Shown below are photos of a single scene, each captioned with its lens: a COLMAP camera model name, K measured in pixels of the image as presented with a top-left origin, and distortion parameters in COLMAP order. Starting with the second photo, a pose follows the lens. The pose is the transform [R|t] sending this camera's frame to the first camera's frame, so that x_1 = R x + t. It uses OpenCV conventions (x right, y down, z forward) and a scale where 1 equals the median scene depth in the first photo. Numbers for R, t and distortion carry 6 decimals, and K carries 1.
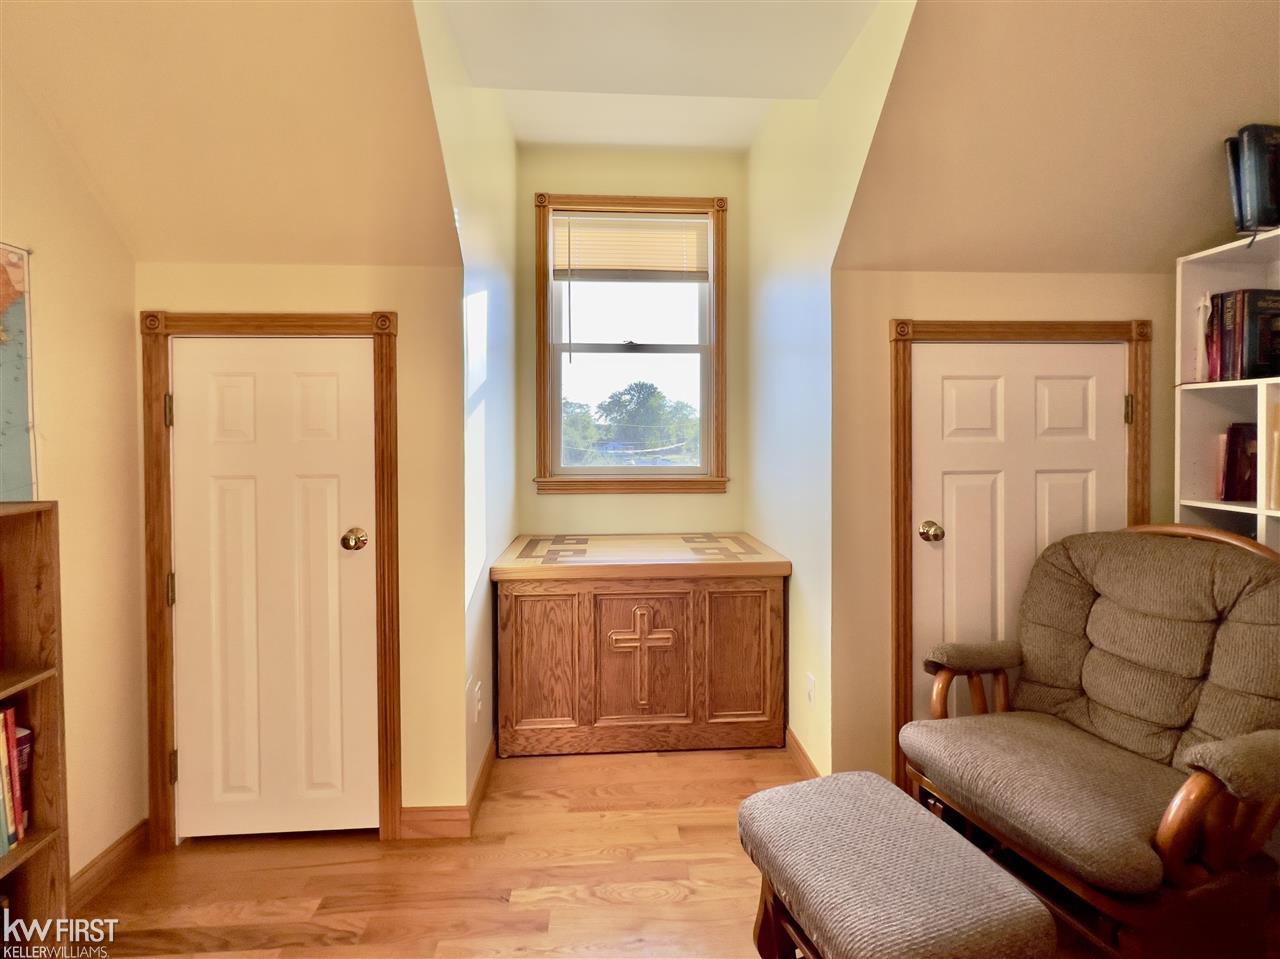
lens RADIAL K [[550.8, 0, 640.9], [0, 550.8, 447.1], [0, 0, 1]] dist [-0.001562, -0.000024]
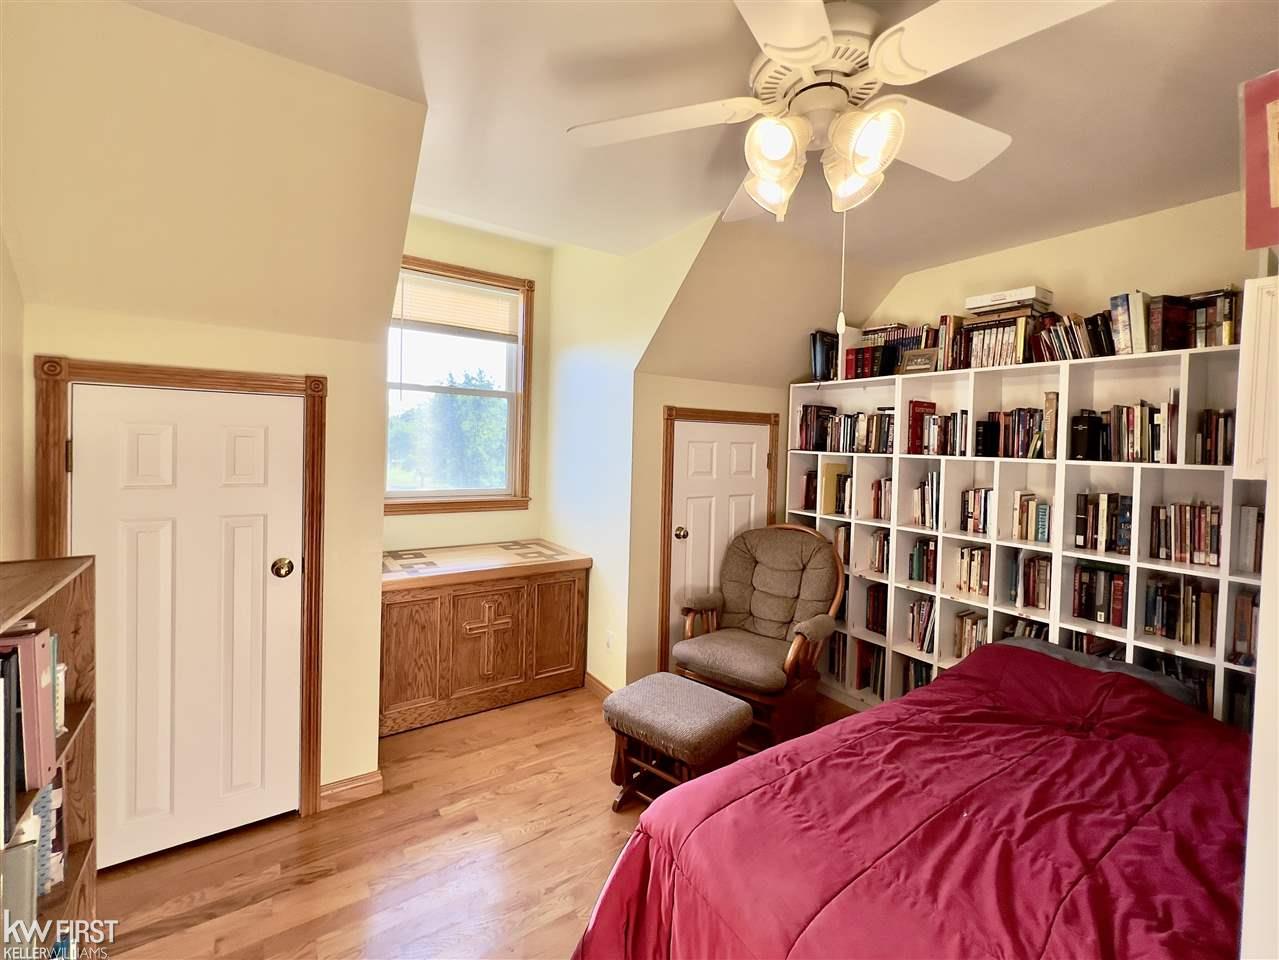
lens RADIAL K [[520.8, 0, 644.5], [0, 520.8, 461.0], [0, 0, 1]] dist [-0.000299, 0.000108]
pose [[0.859399, 0.014977, 0.511087, -0.386022], [-0.024385, 0.999634, 0.011710, -0.083305], [-0.510725, -0.022526, 0.859449, -0.305924]]
